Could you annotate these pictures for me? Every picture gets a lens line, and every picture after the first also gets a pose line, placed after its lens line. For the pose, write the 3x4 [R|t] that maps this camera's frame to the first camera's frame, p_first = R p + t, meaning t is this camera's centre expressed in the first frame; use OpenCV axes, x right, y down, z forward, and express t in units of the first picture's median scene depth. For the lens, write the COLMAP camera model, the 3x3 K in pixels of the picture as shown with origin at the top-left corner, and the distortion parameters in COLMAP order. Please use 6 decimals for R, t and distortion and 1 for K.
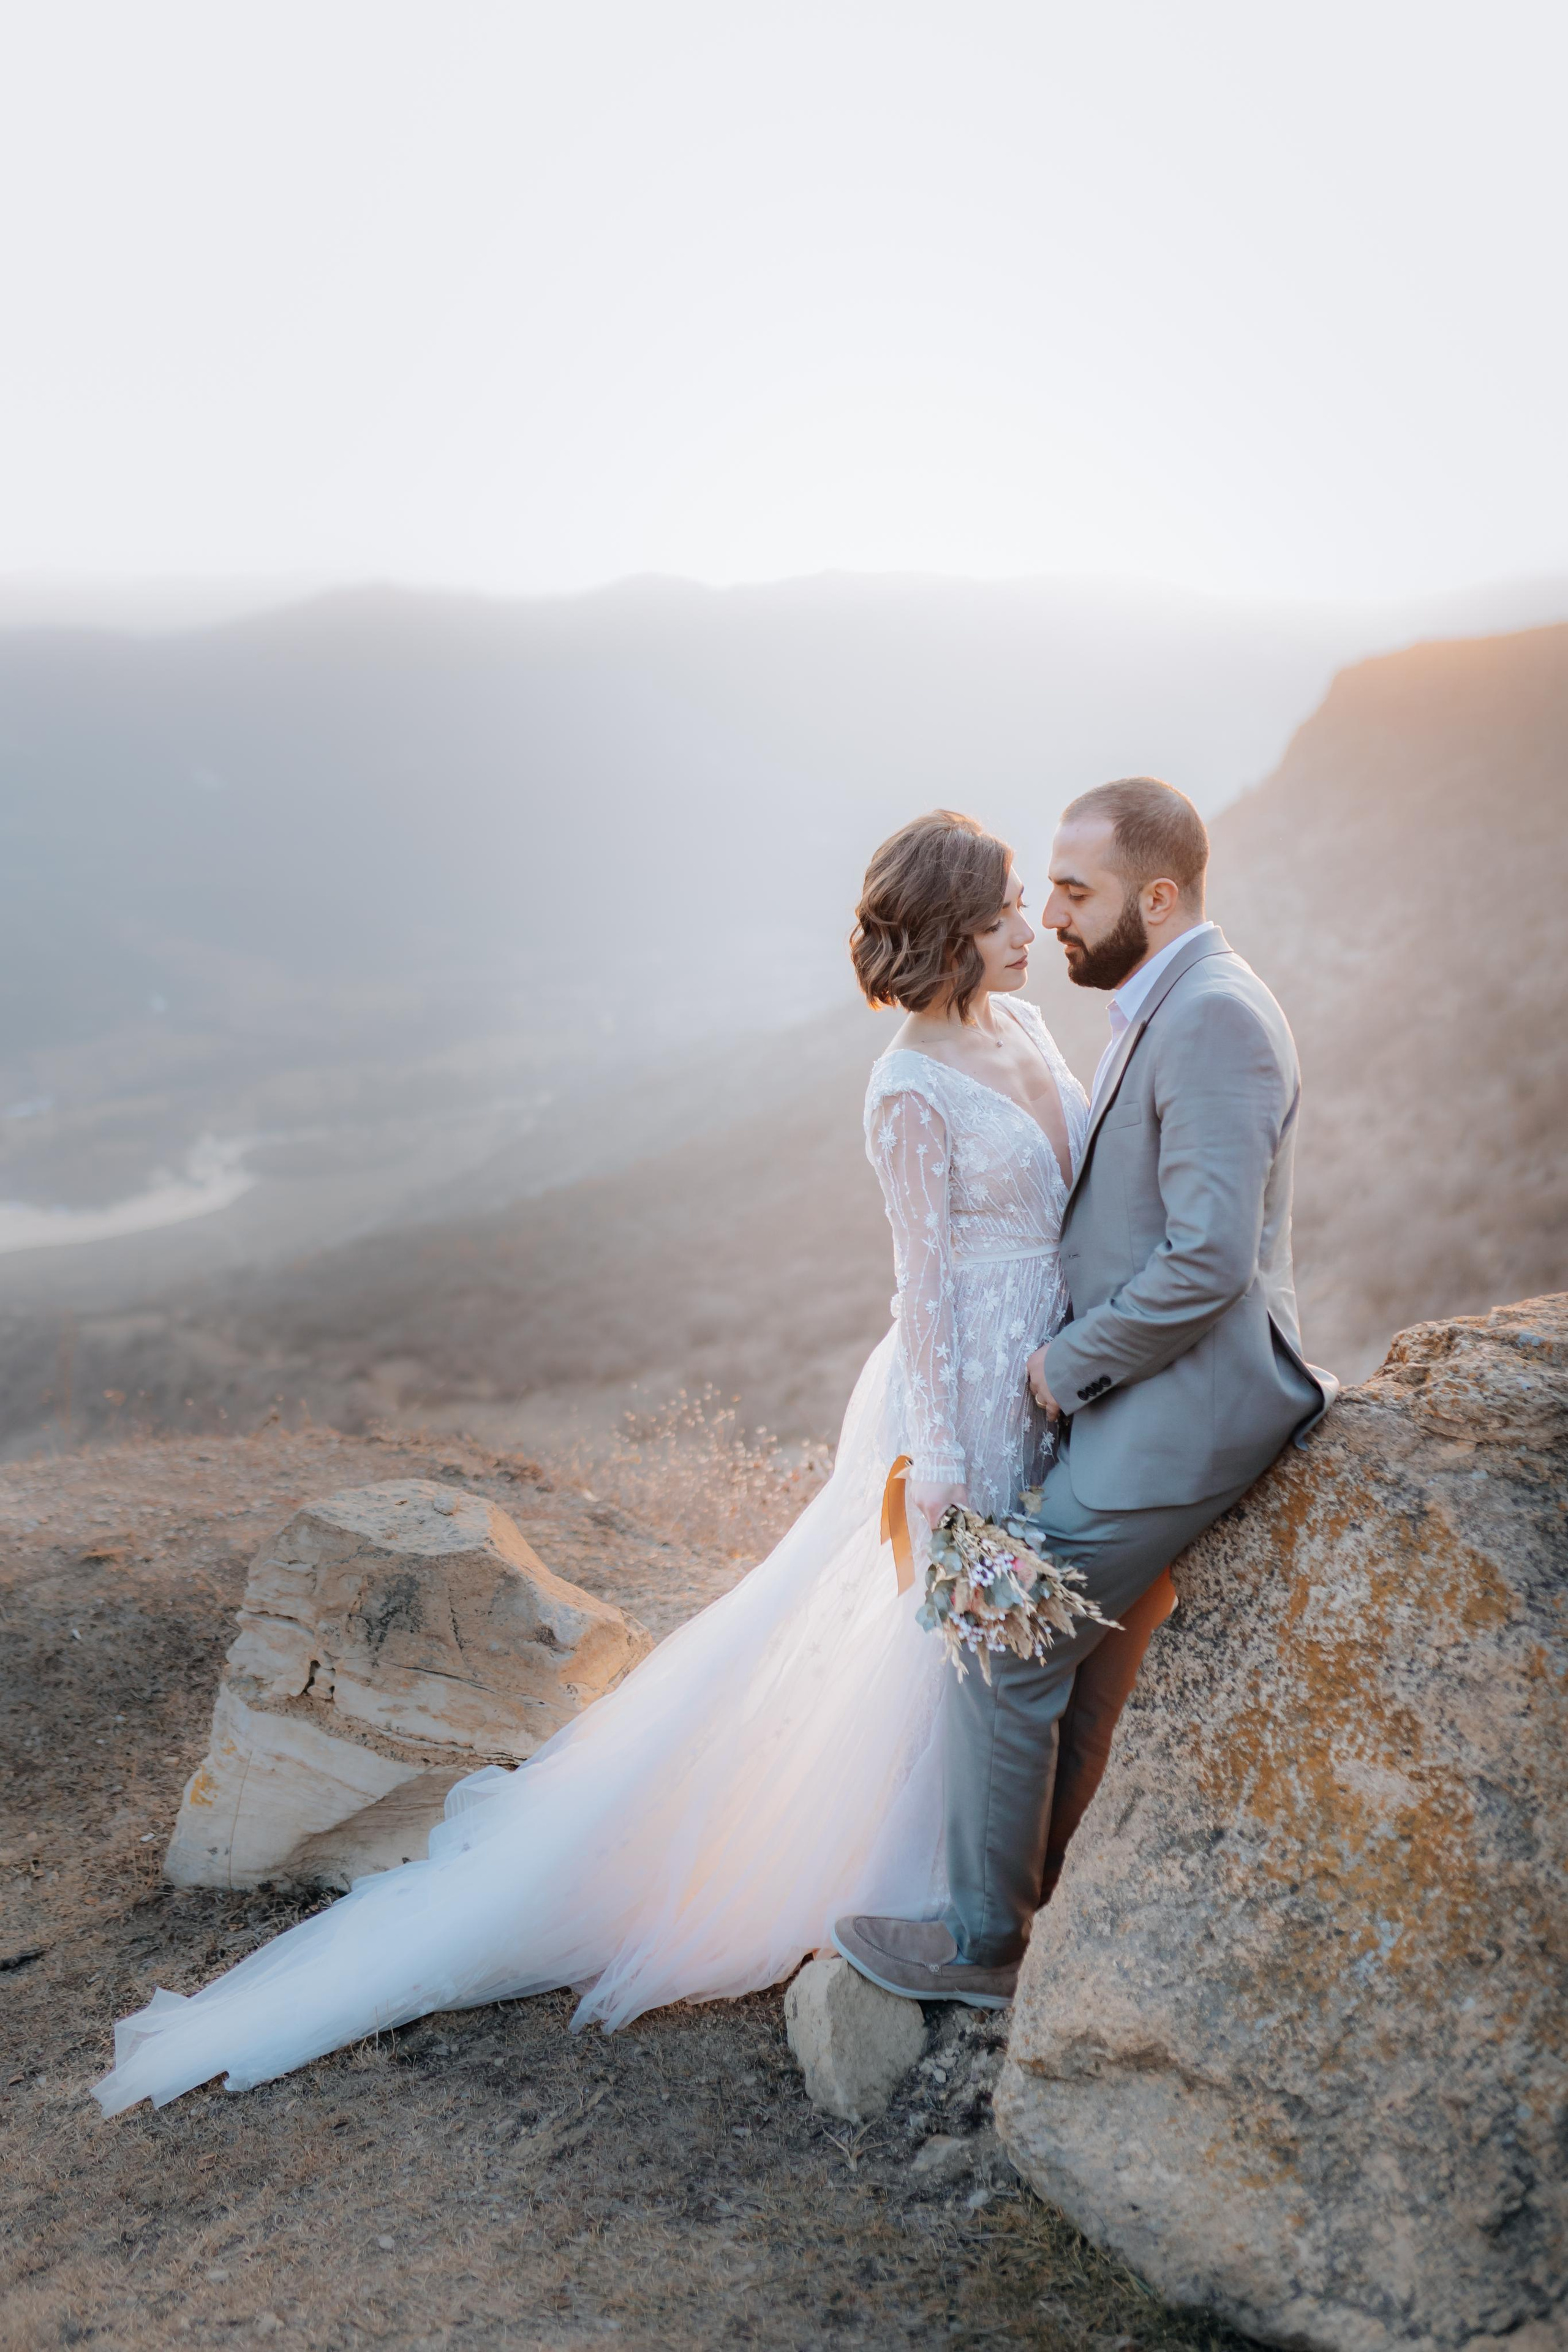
lens RADIAL K [[2208.2, 0, 787.2], [0, 2208.2, 1171.4], [0, 0, 1]] dist [-0.007372, 0.000000]
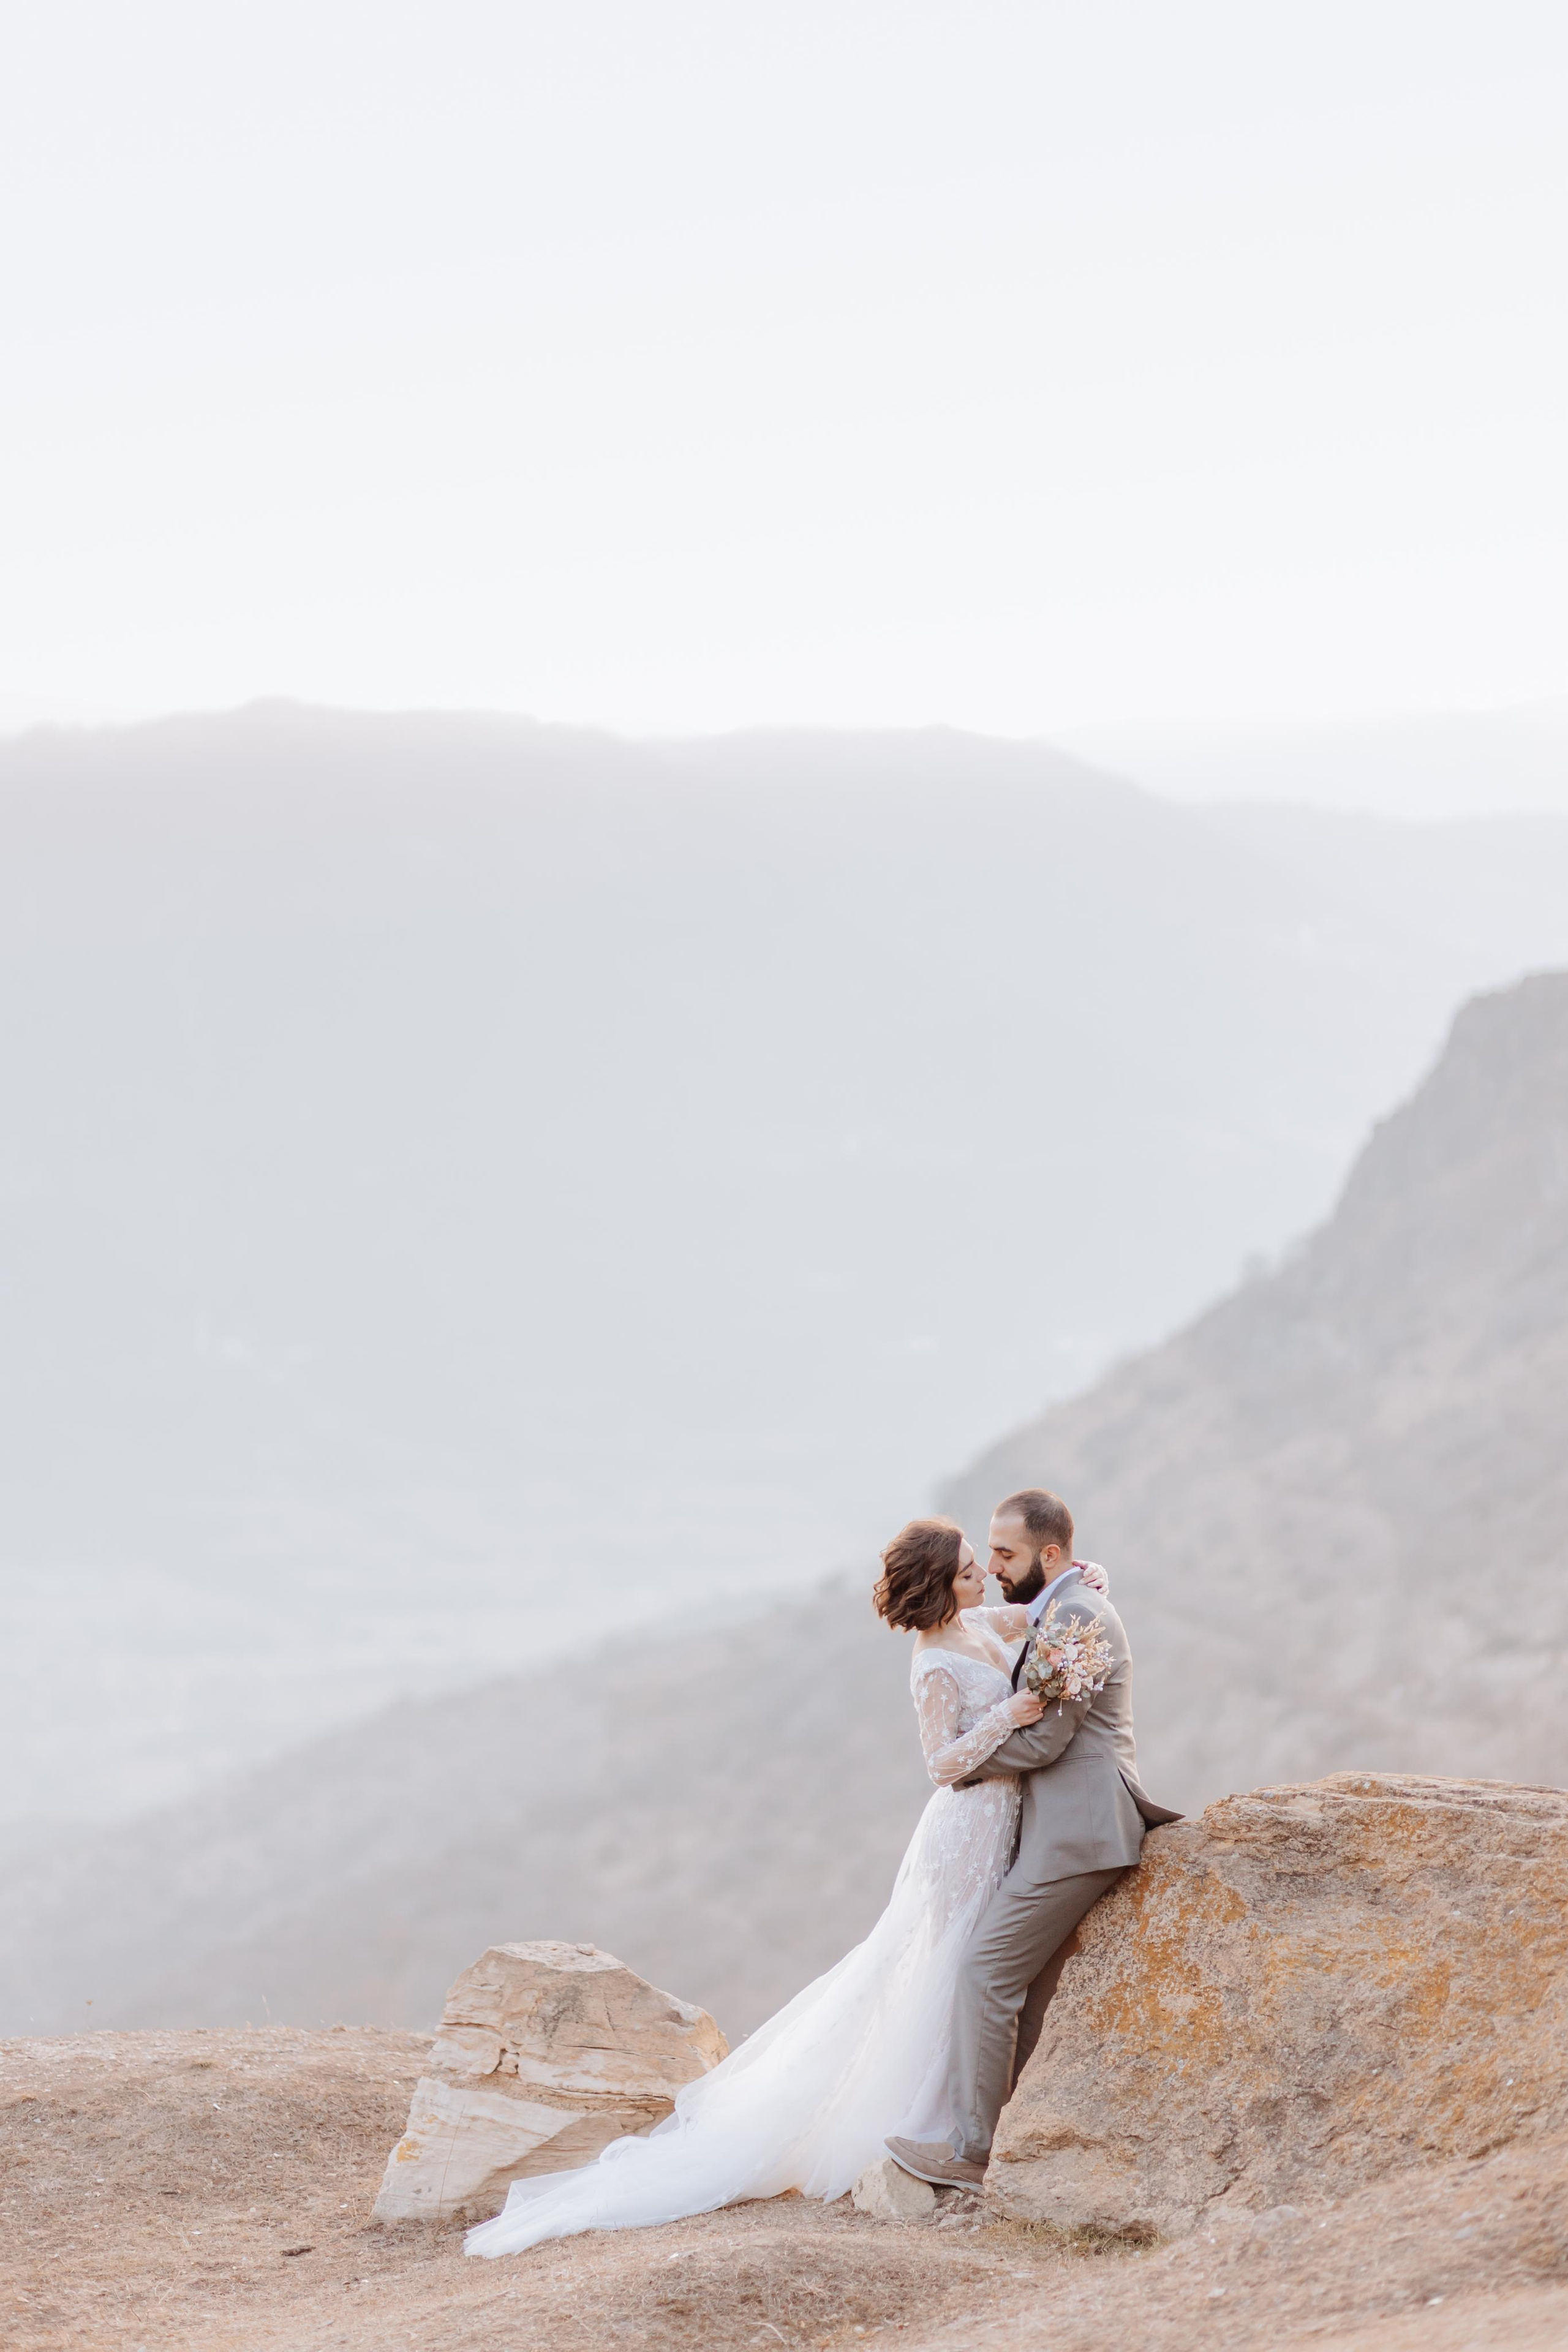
lens RADIAL K [[5600.9, 0, 769.2], [0, 5600.9, 1181.7], [0, 0, 1]] dist [-0.008694, 0.000000]
pose [[0.992808, 0.035816, 0.114238, -0.640720], [-0.014746, 0.983520, -0.180196, 0.426628], [-0.118809, 0.177215, 0.976974, -3.665924]]
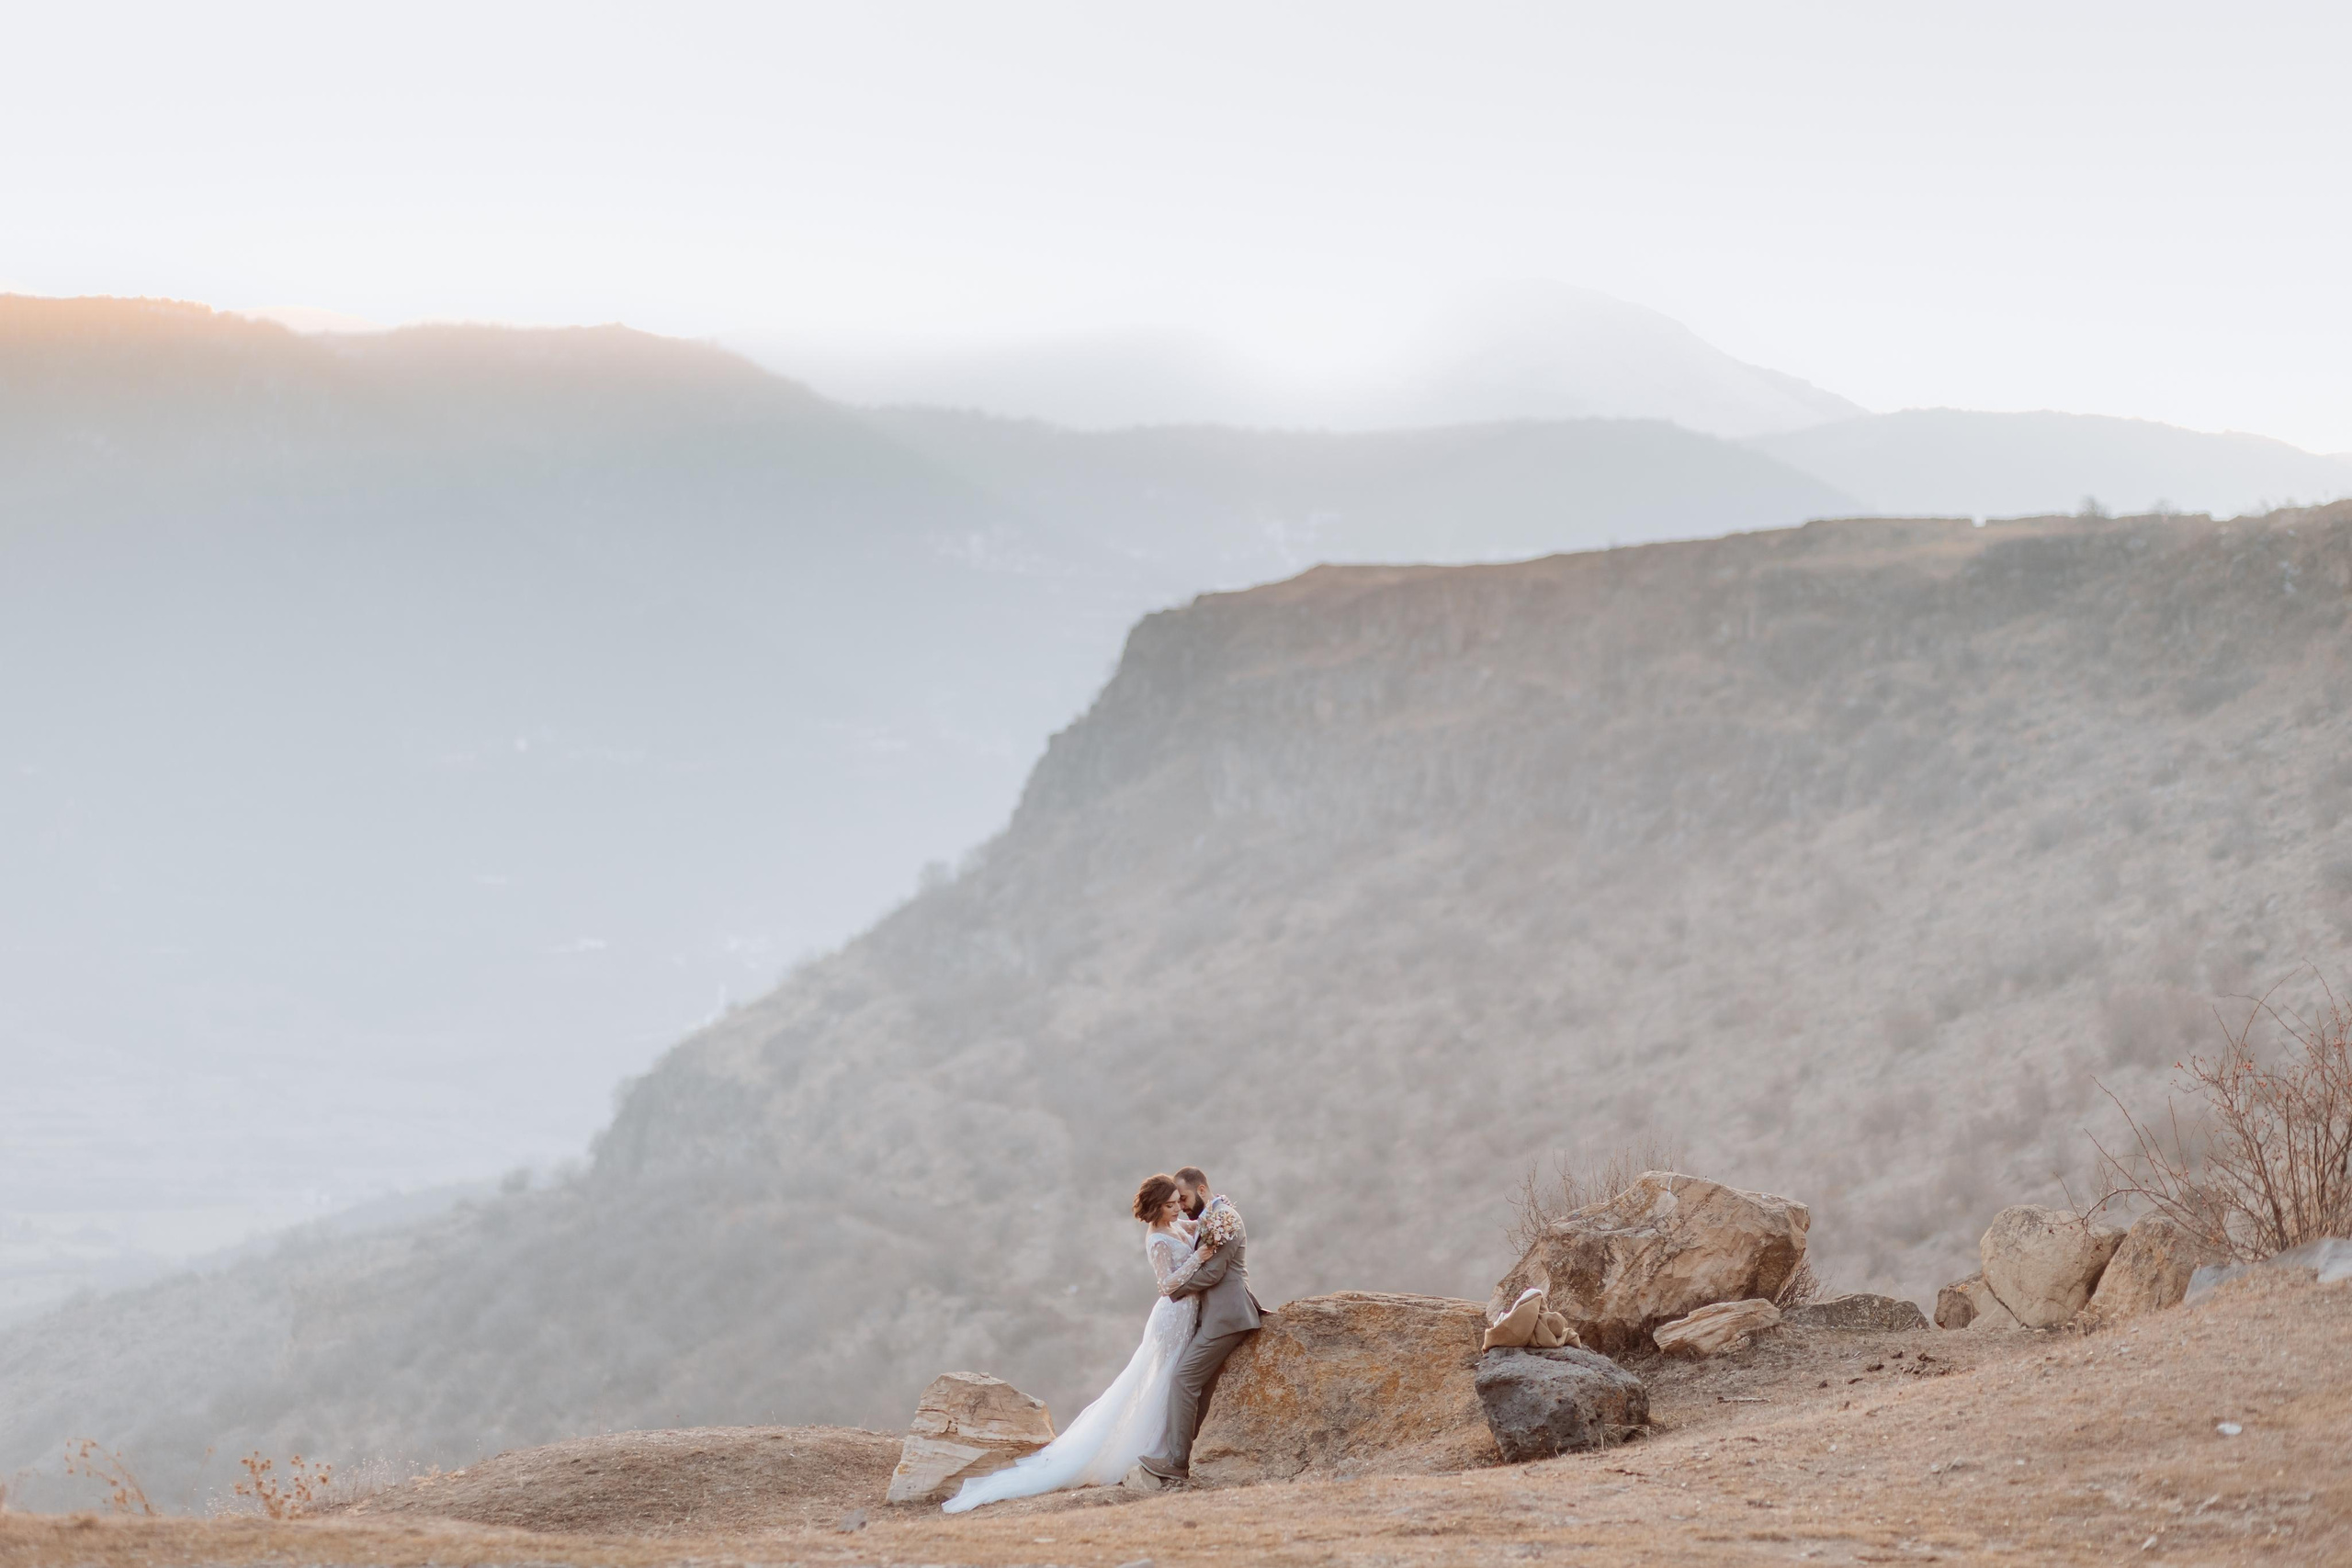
lens RADIAL K [[5748.6, 0, 1177.8], [0, 5748.6, 777.2], [0, 0, 1]] dist [-0.031936, 0.000000]
pose [[0.967886, 0.047478, 0.246867, -2.604226], [-0.002364, 0.983679, -0.179917, 1.048597], [-0.251380, 0.173555, 0.952201, -9.342822]]
